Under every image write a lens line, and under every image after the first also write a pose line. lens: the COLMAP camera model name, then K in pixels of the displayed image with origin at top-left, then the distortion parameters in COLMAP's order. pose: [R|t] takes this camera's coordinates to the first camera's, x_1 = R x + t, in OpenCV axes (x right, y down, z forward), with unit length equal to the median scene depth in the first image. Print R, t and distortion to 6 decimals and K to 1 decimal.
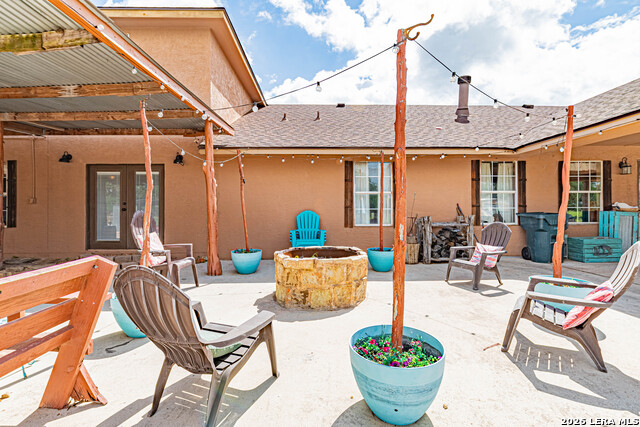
lens RADIAL K [[301.0, 0, 323.2], [0, 301.0, 211.1], [0, 0, 1]] dist [-0.007353, -0.000137]
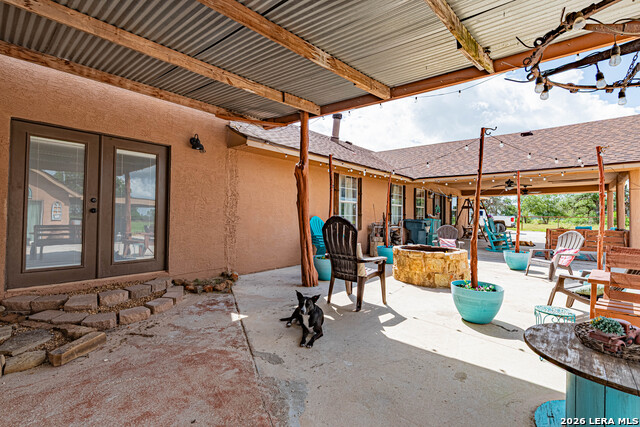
lens RADIAL K [[301.0, 0, 323.2], [0, 301.0, 211.1], [0, 0, 1]] dist [-0.007353, -0.000137]
pose [[0.662712, 0.025114, 0.748453, -0.806394], [-0.013455, 0.999675, -0.021630, 0.002721], [-0.748754, 0.004264, 0.662835, 0.282261]]
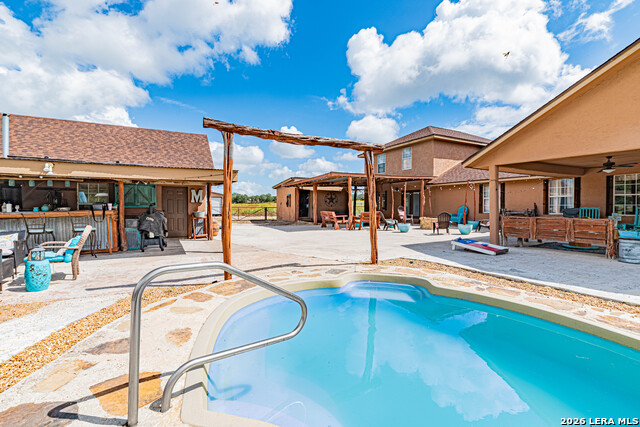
lens RADIAL K [[281.1, 0, 323.3], [0, 281.1, 210.7], [0, 0, 1]] dist [-0.007597, -0.000158]
pose [[0.443654, 0.020120, -0.895972, 1.485169], [-0.001060, 0.999759, 0.021925, -0.011068], [0.896198, -0.008777, 0.443568, -1.040617]]
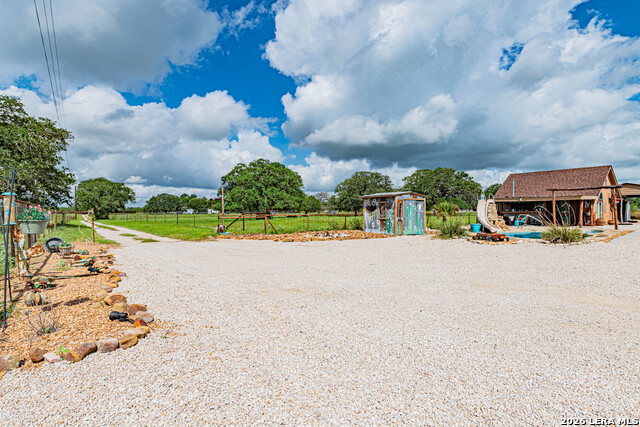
lens RADIAL K [[323.0, 0, 320.0], [0, 323.0, 213.5], [0, 0, 1]] dist [-0.013889, 0.000061]
pose [[-0.813496, 0.006303, -0.581537, 4.339646], [0.004325, 0.999979, 0.004789, 0.011592], [0.581555, 0.001381, -0.813506, 0.231637]]
